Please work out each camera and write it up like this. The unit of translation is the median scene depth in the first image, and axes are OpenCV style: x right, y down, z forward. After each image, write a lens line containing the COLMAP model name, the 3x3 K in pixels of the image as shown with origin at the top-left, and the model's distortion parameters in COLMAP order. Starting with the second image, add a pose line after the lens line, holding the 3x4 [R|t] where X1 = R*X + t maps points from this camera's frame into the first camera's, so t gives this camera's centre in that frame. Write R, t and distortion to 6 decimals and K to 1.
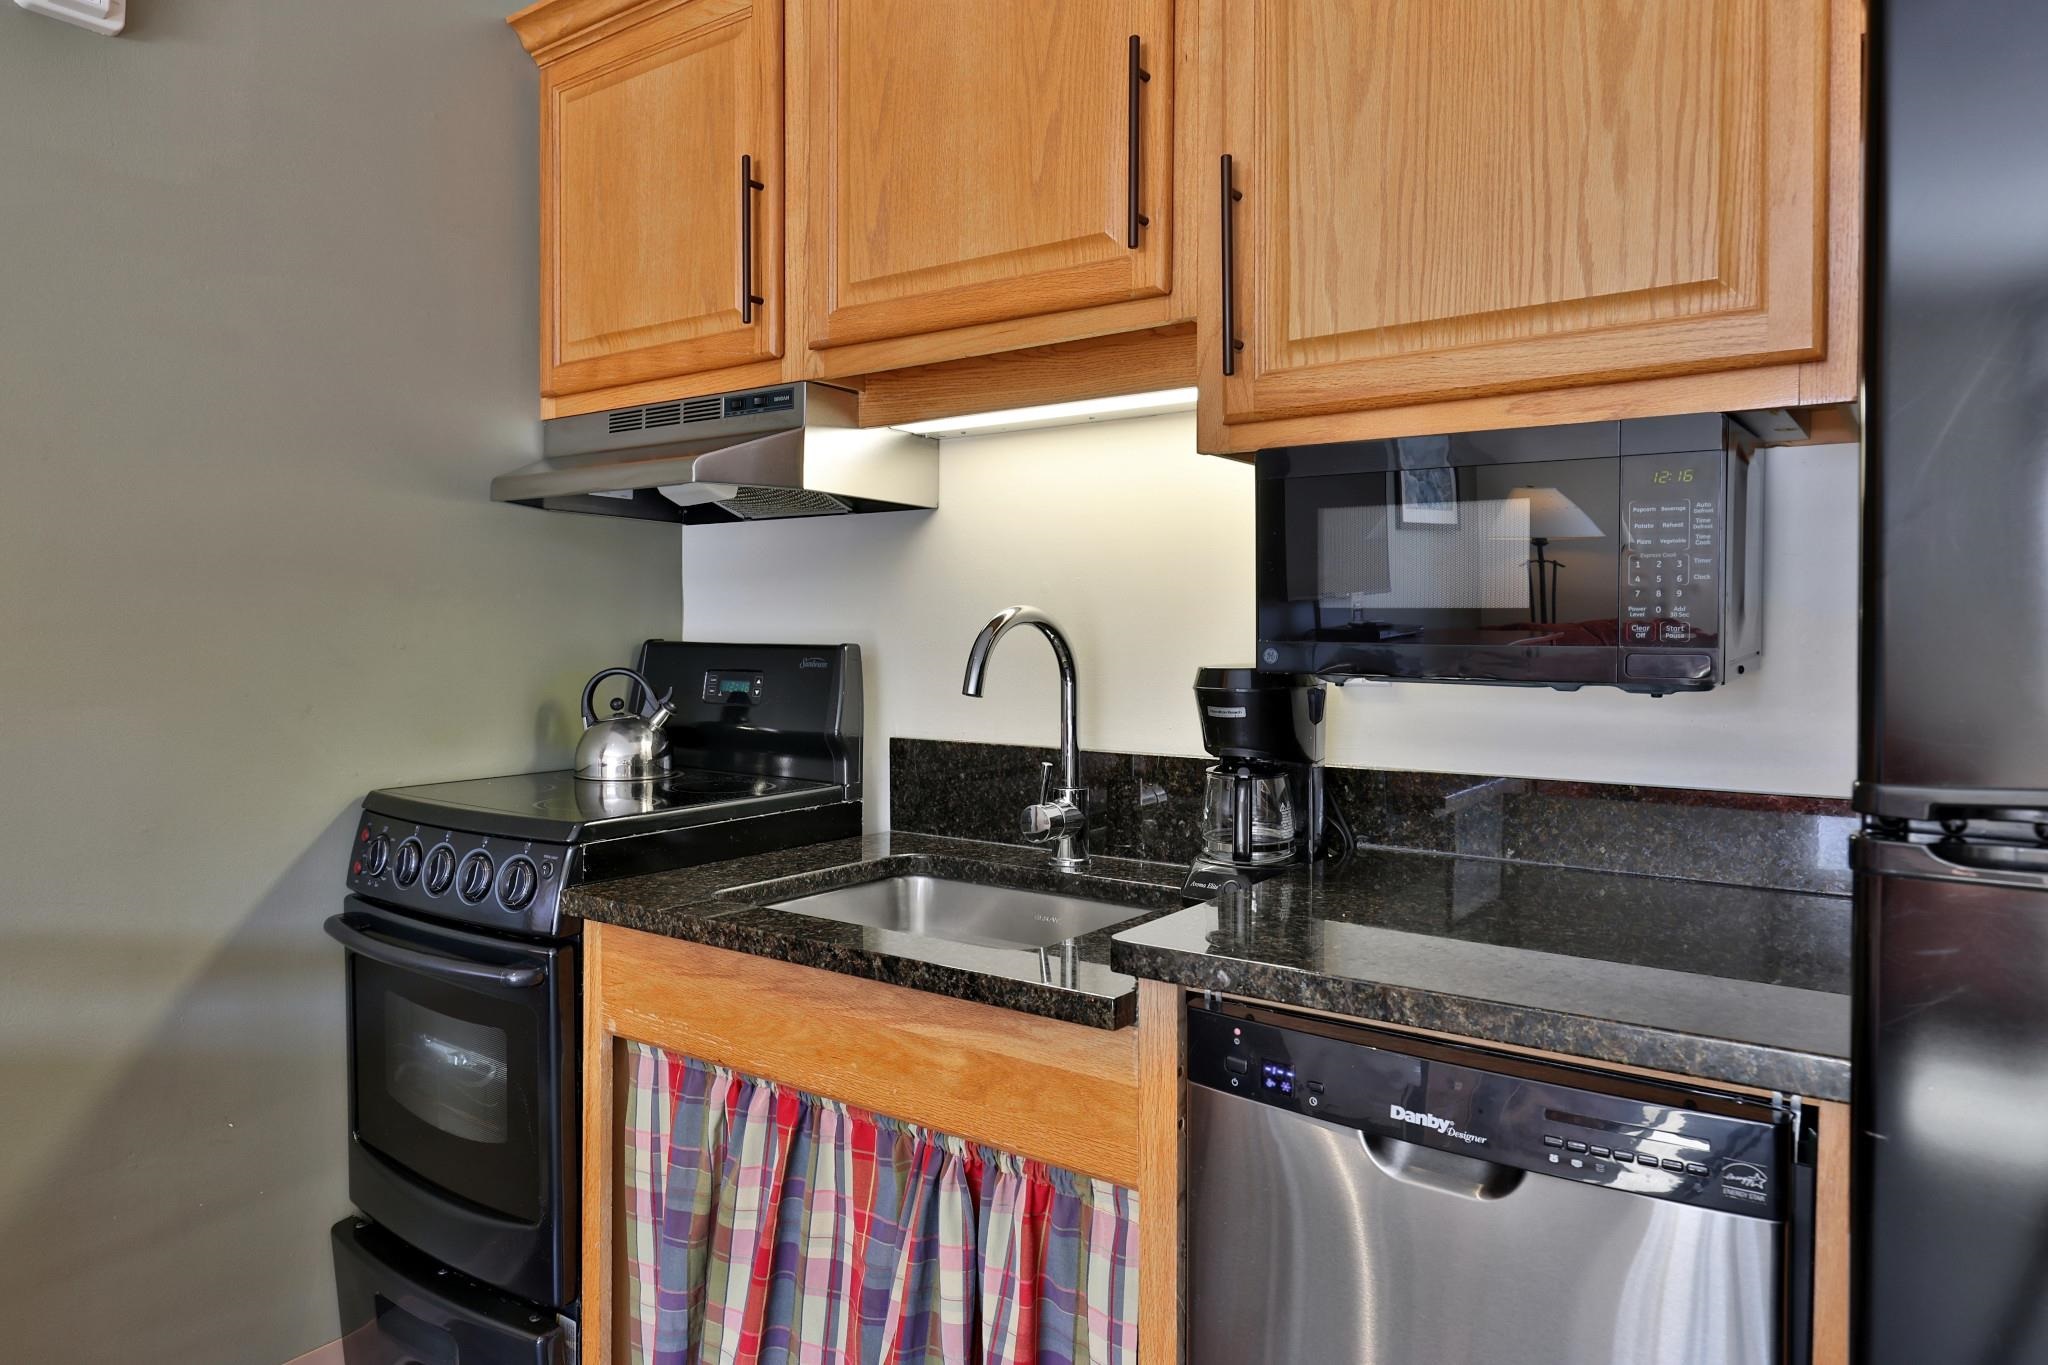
lens RADIAL K [[1311.2, 0, 958.0], [0, 1311.2, 643.4], [0, 0, 1]] dist [0.003553, -0.000631]
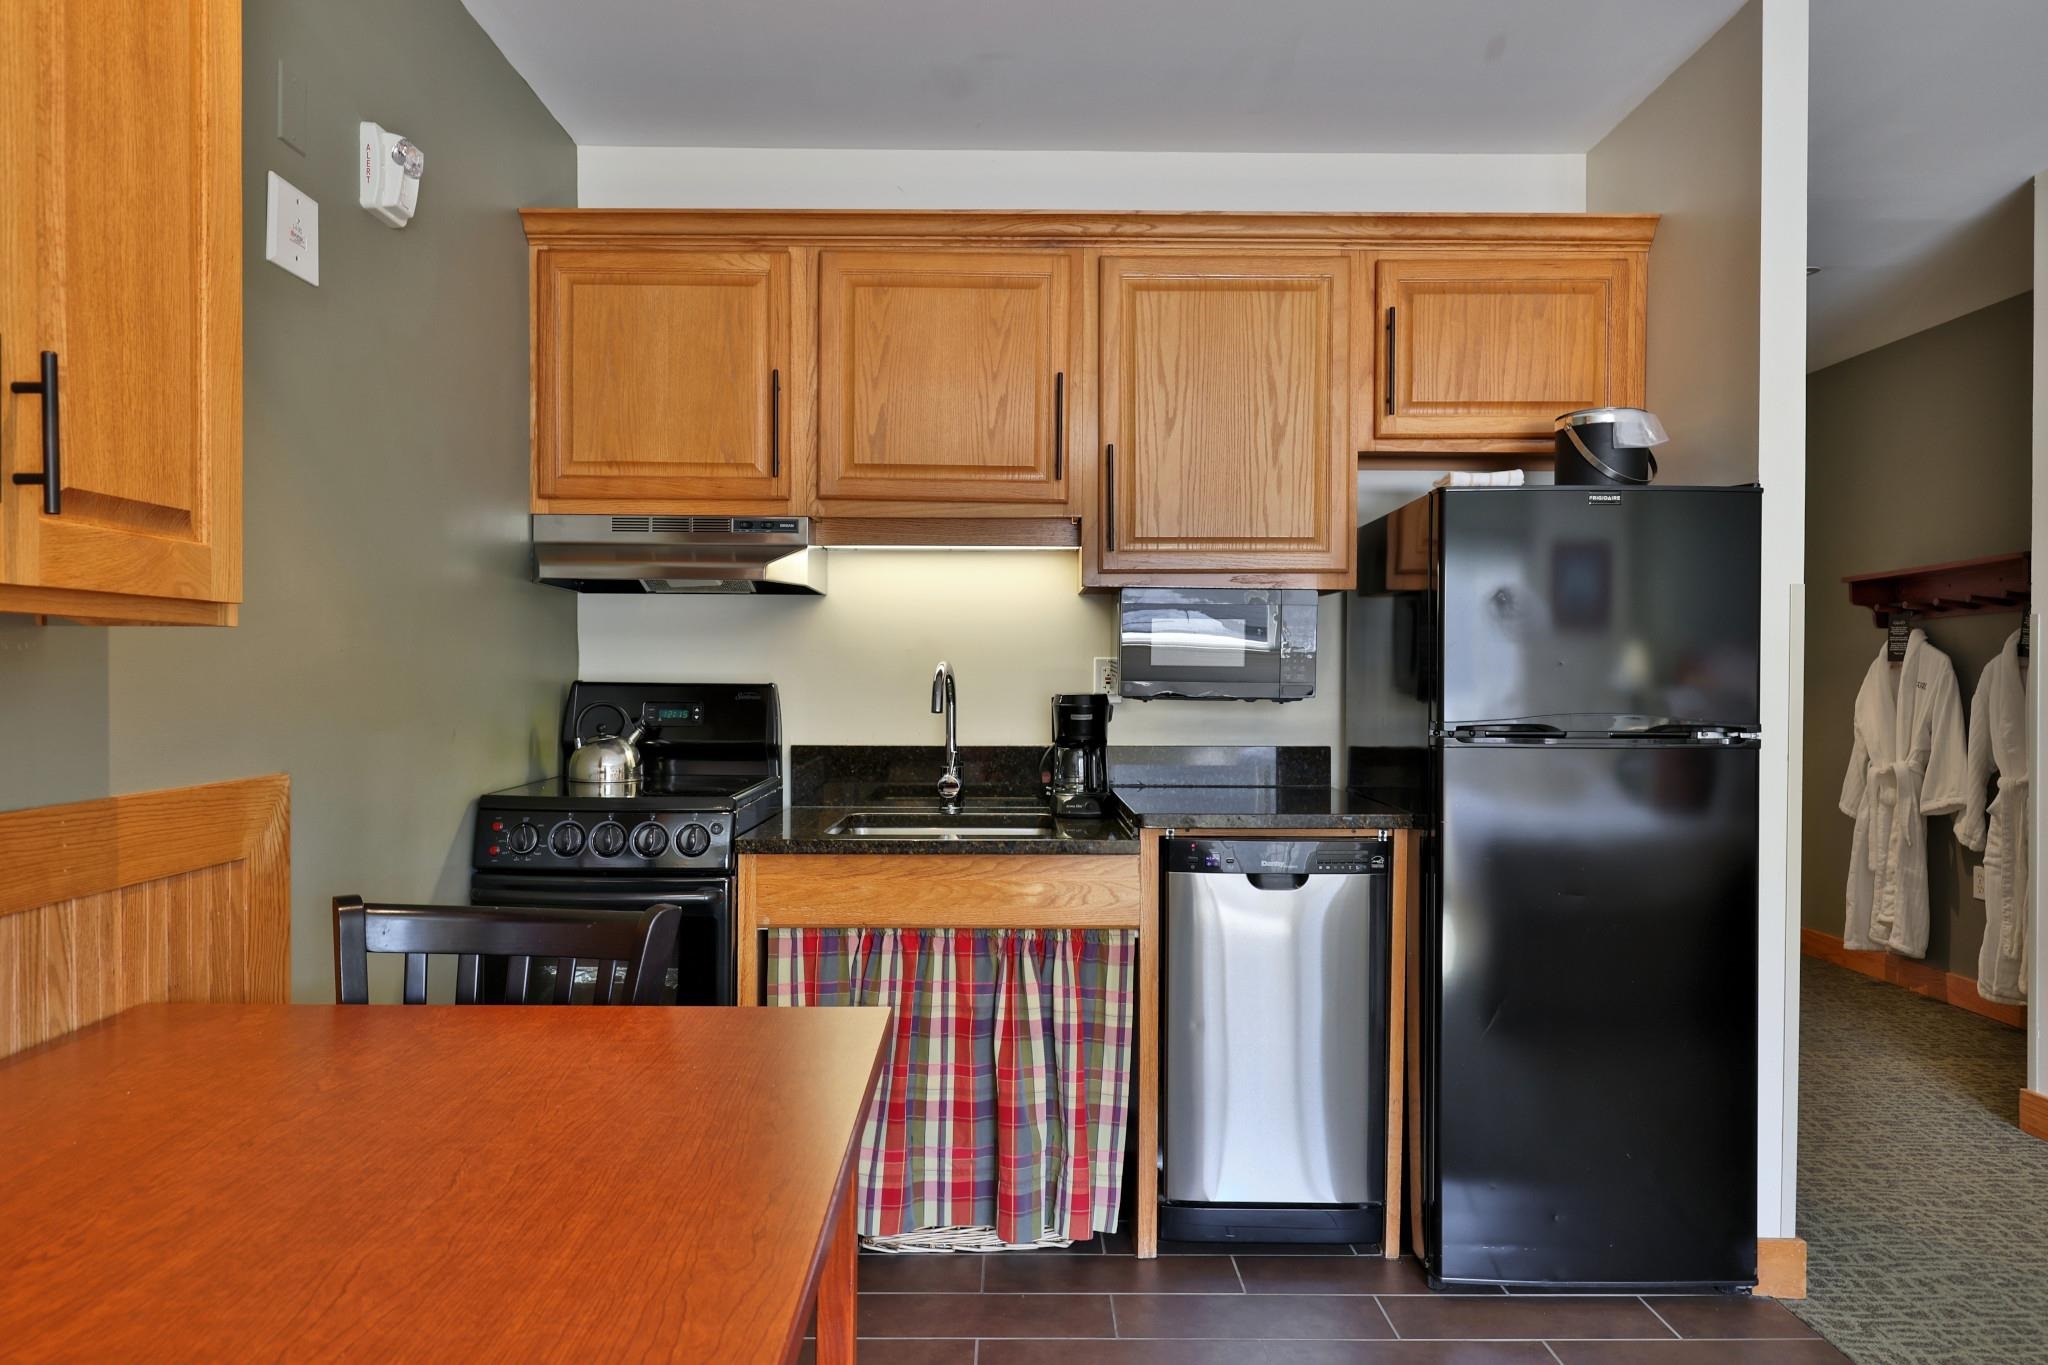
lens RADIAL K [[1292.8, 0, 1024.0], [0, 1292.8, 682.5], [0, 0, 1]] dist [0.000336, -0.000993]
pose [[0.794488, -0.002115, 0.607277, -0.879226], [0.002844, 0.999996, -0.000238, 0.000706], [-0.607274, 0.001916, 0.794490, -0.406992]]
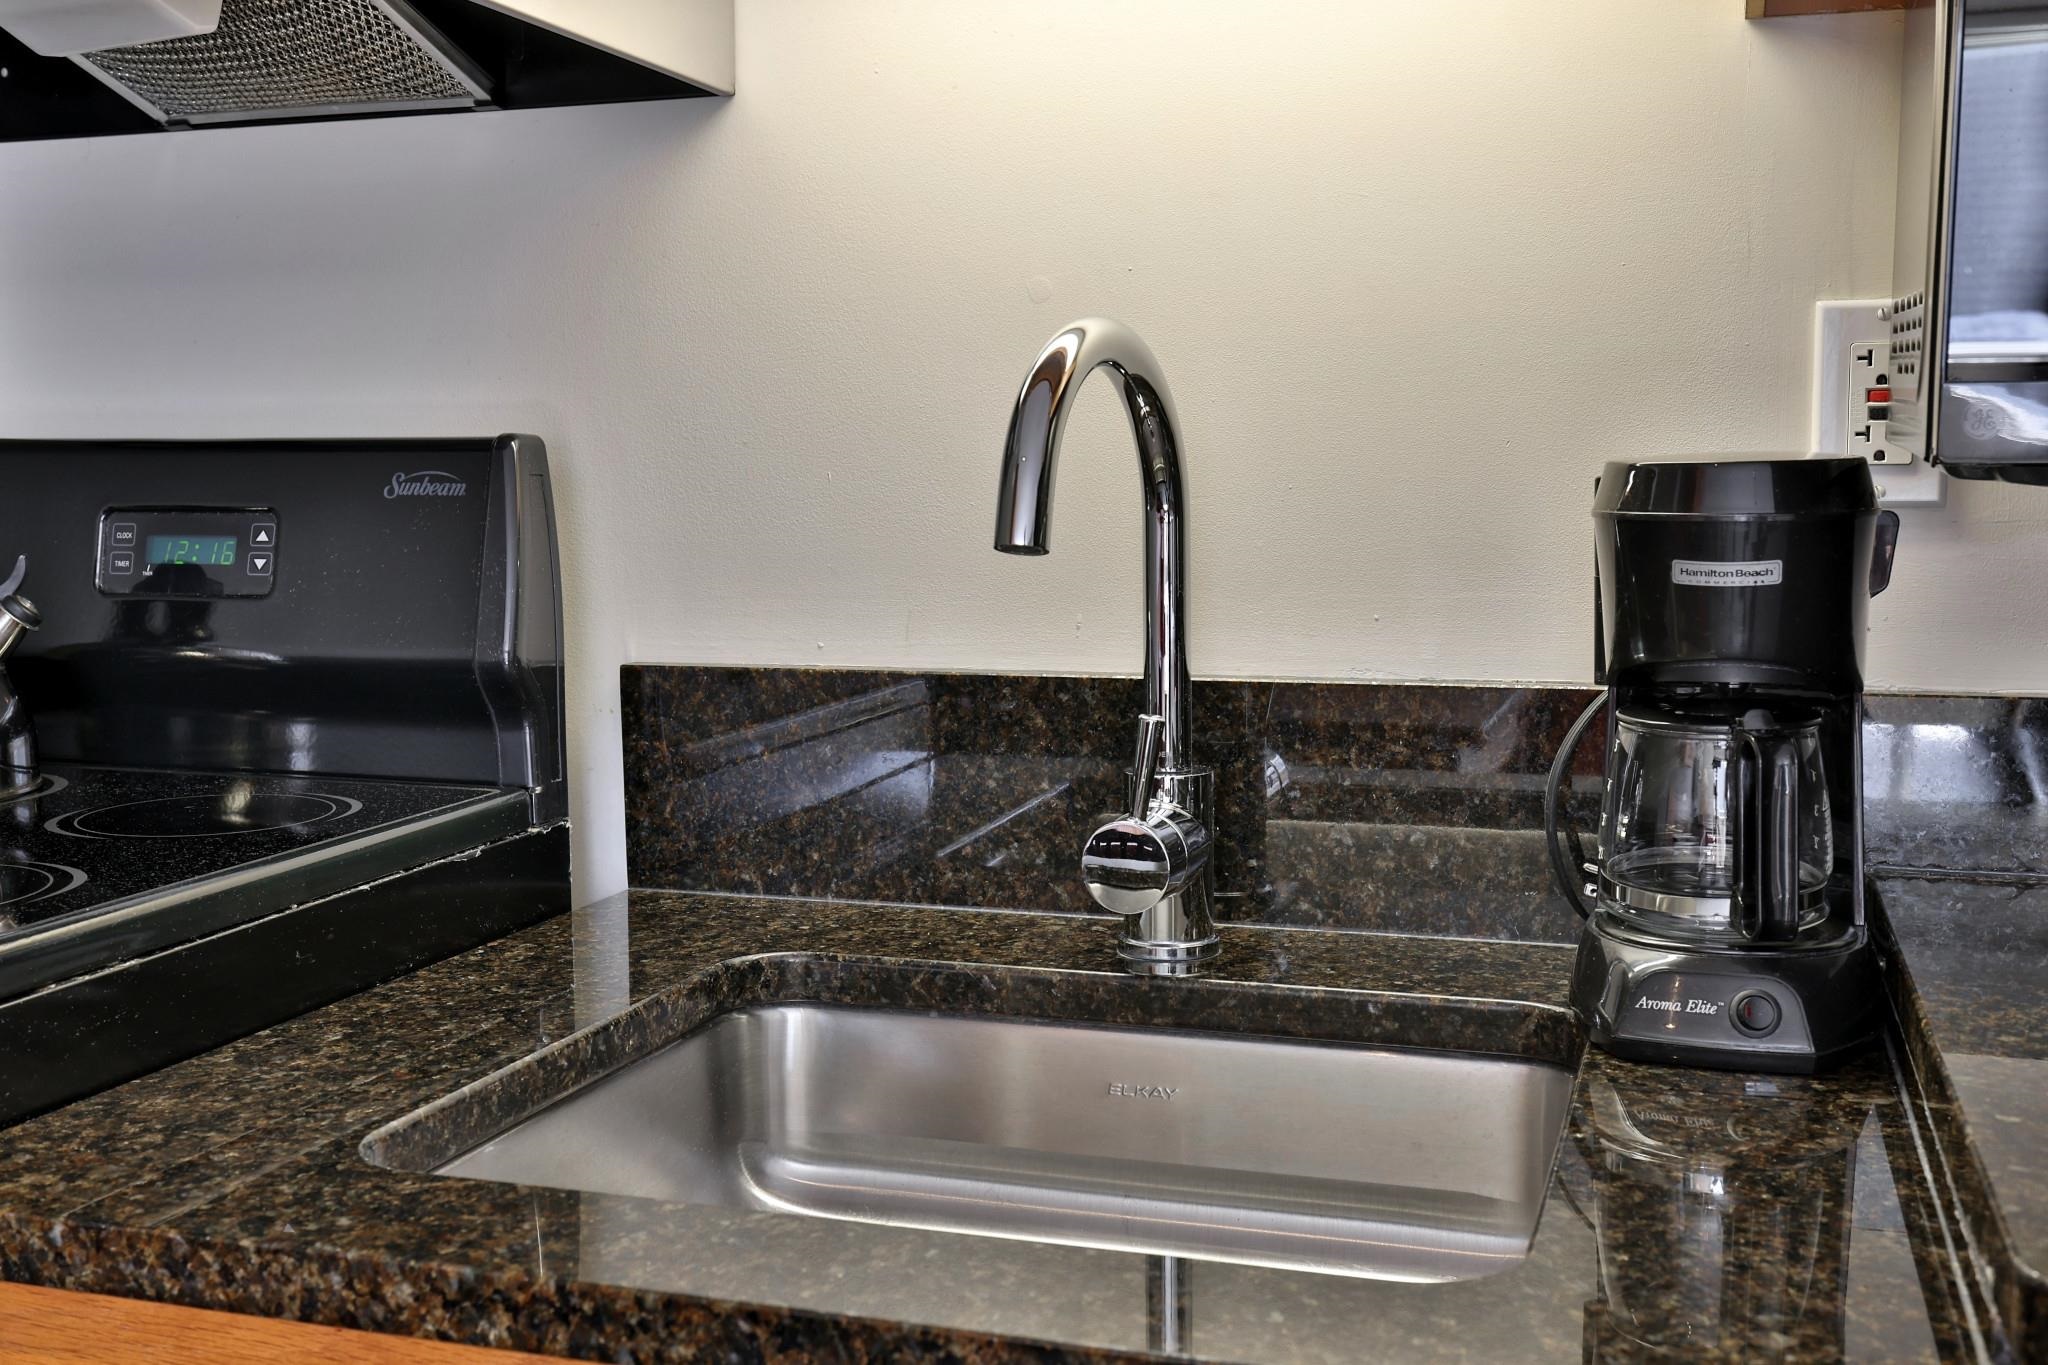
lens RADIAL K [[2155.1, 0, 1024.0], [0, 2155.1, 682.5], [0, 0, 1]] dist [0.009099, -0.006513]
pose [[0.945182, -0.043060, 0.323692, -0.179151], [0.013068, 0.995461, 0.094266, 0.017761], [-0.326282, -0.084868, 0.941455, 0.382467]]
